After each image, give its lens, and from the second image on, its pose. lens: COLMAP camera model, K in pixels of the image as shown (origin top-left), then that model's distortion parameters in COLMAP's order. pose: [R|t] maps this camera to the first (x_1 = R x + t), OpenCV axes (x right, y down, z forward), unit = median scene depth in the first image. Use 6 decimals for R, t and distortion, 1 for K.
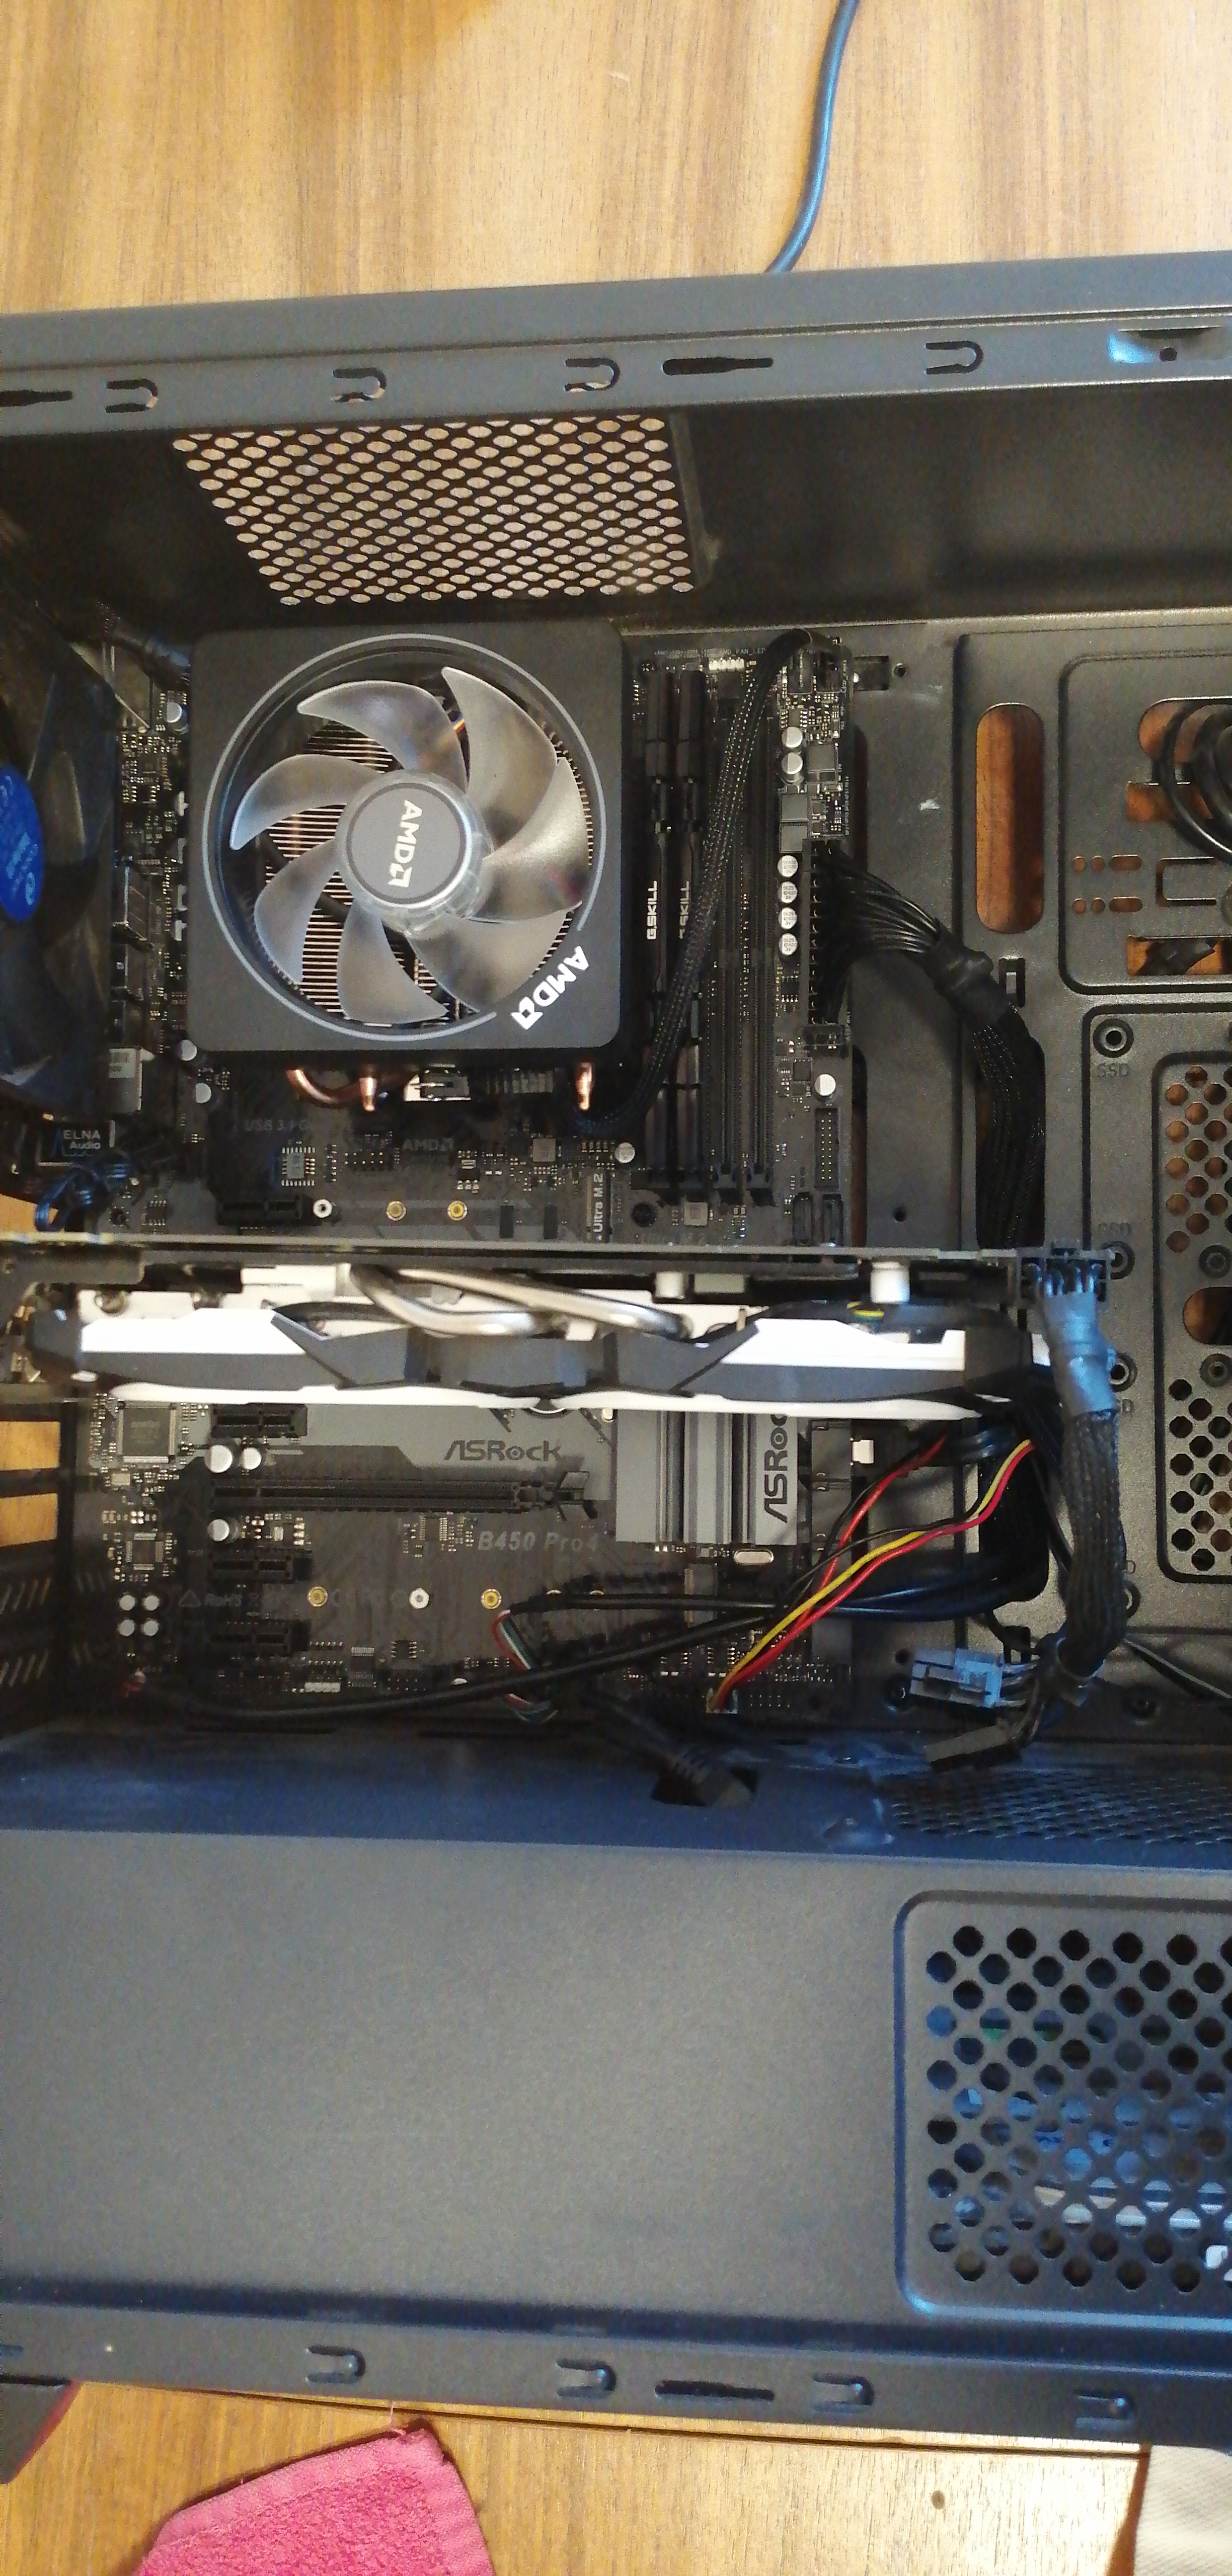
lens RADIAL K [[2005.1, 0, 619.0], [0, 2005.1, 1272.5], [0, 0, 1]] dist [0.102203, -0.232424]
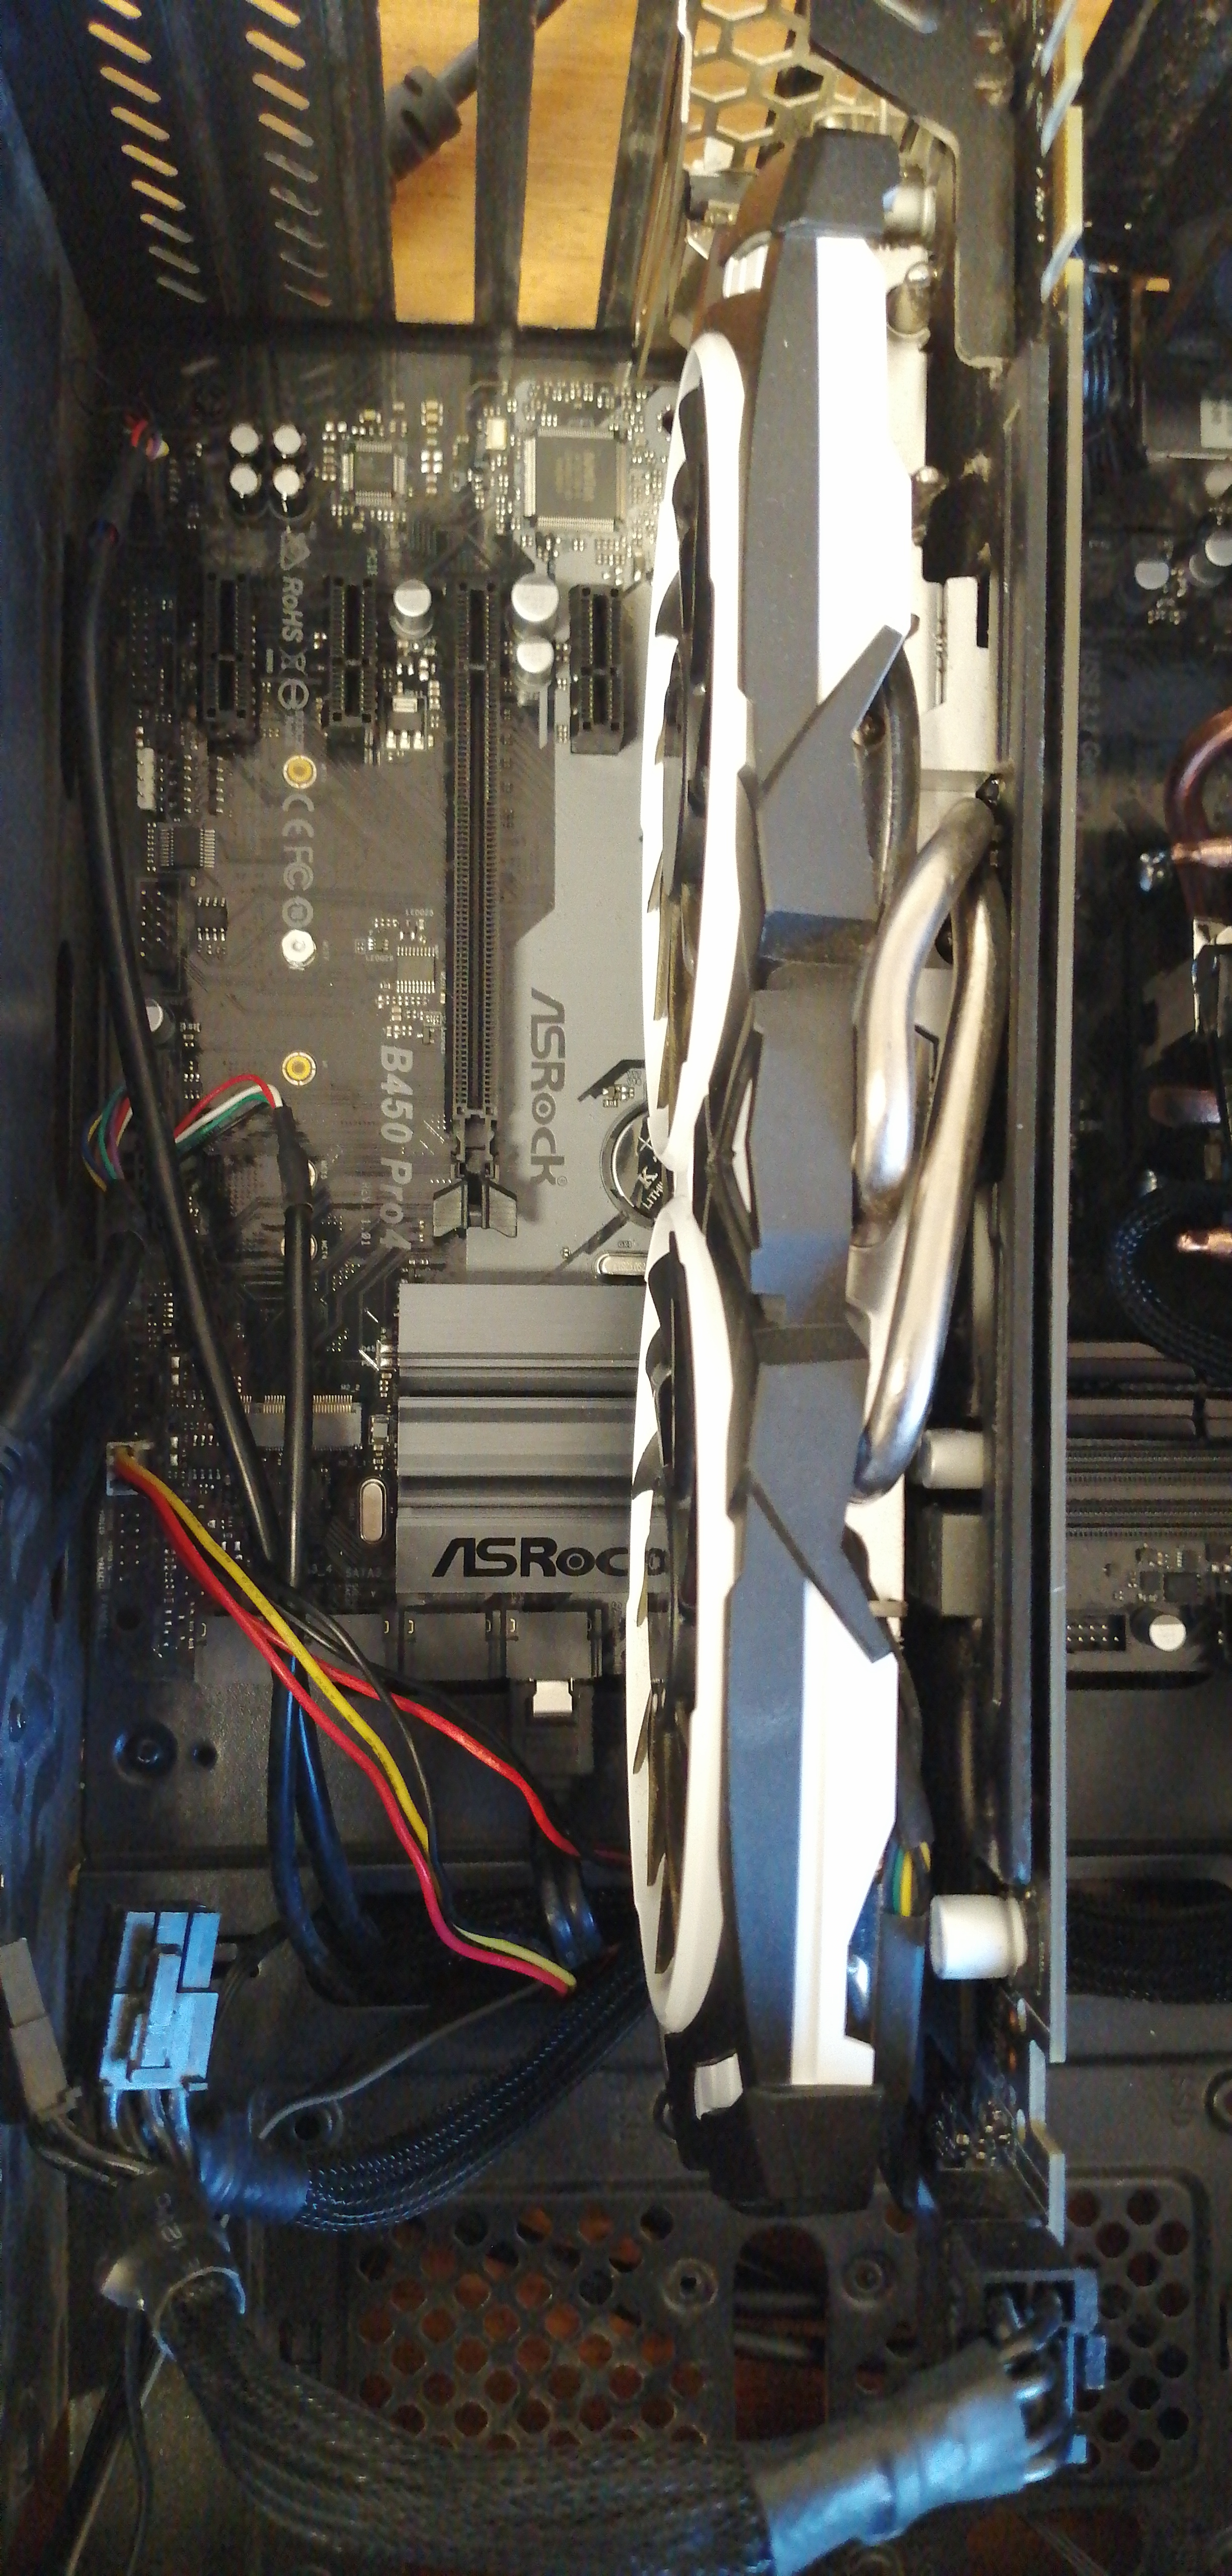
lens RADIAL K [[2005.1, 0, 619.0], [0, 2005.1, 1272.5], [0, 0, 1]] dist [0.102203, -0.232424]
pose [[-0.001227, 0.998174, 0.060395, -0.039520], [-0.999992, -0.000992, -0.003925, 0.070495], [-0.003858, -0.060400, 0.998167, 0.405321]]
